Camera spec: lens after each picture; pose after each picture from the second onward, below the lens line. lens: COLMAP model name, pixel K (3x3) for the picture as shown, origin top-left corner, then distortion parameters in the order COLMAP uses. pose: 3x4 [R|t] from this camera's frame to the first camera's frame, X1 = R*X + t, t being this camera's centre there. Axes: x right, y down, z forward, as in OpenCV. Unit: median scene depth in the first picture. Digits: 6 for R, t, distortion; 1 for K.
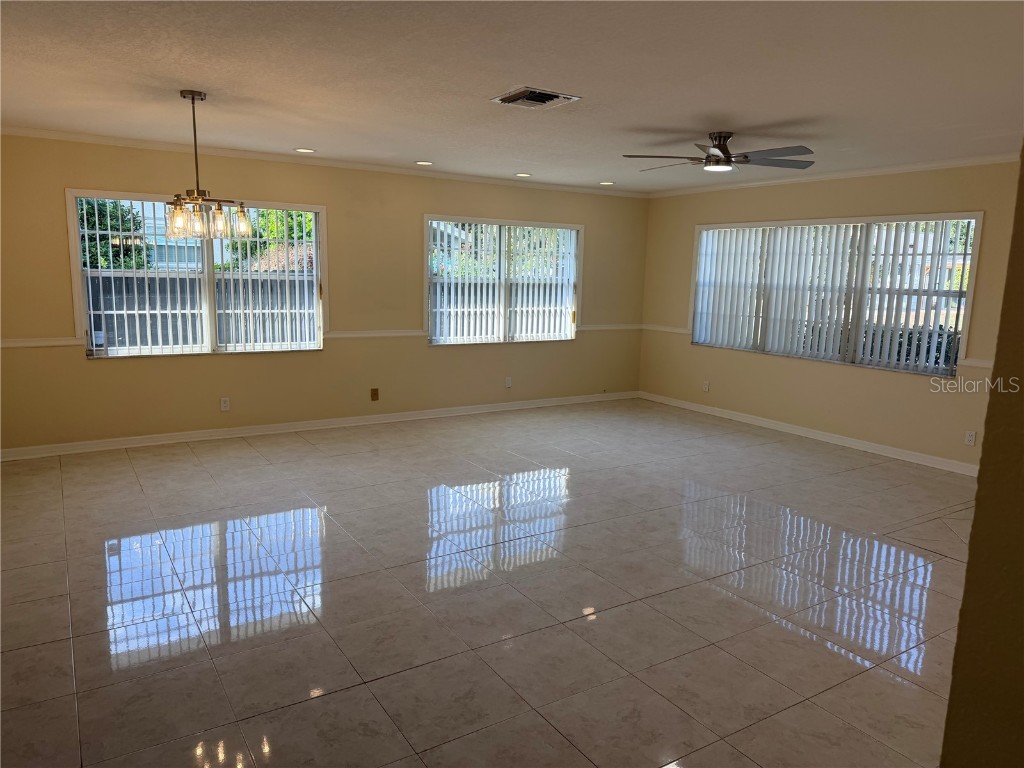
lens RADIAL K [[702.9, 0, 510.8], [0, 702.9, 386.3], [0, 0, 1]] dist [0.023532, -0.014817]
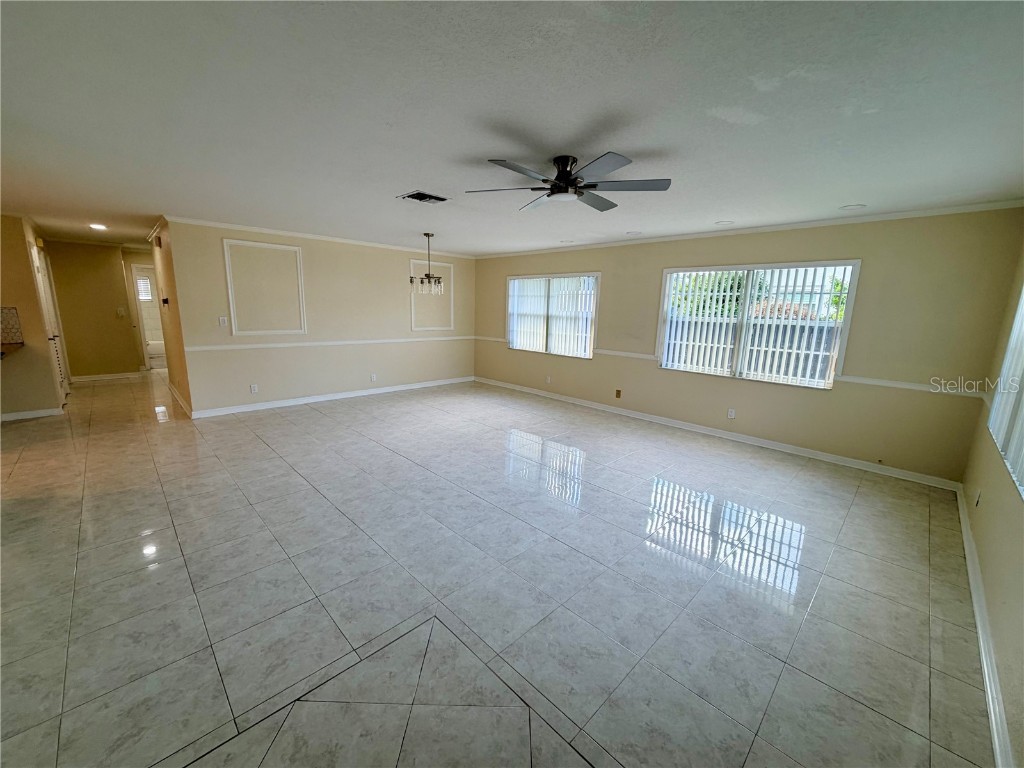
lens RADIAL K [[405.0, 0, 513.3], [0, 405.0, 378.5], [0, 0, 1]] dist [0.004131, 0.000097]
pose [[0.221536, 0.158225, -0.962230, 0.566286], [-0.175830, 0.977057, 0.120181, -0.081587], [0.959169, 0.142564, 0.244274, 0.545981]]
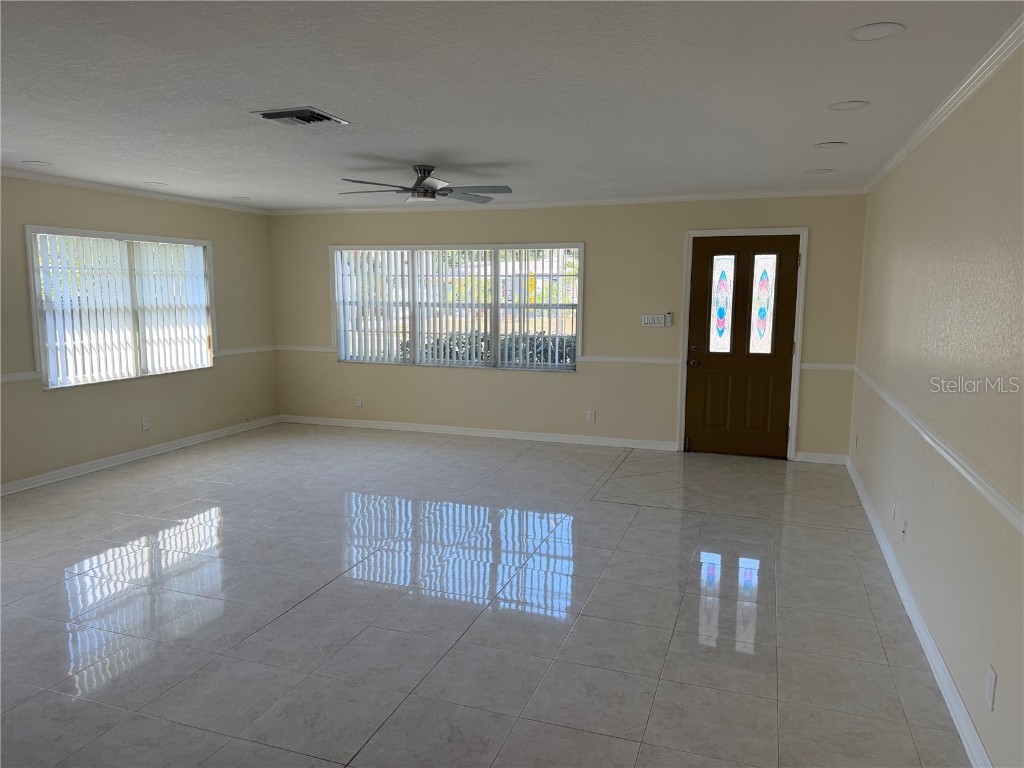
lens RADIAL K [[702.9, 0, 520.9], [0, 702.9, 383.3], [0, 0, 1]] dist [0.023532, -0.014817]
pose [[0.775144, -0.098389, 0.624077, -0.195084], [0.112905, 0.993471, 0.016390, -0.018083], [-0.621614, 0.057757, 0.781191, 0.050638]]
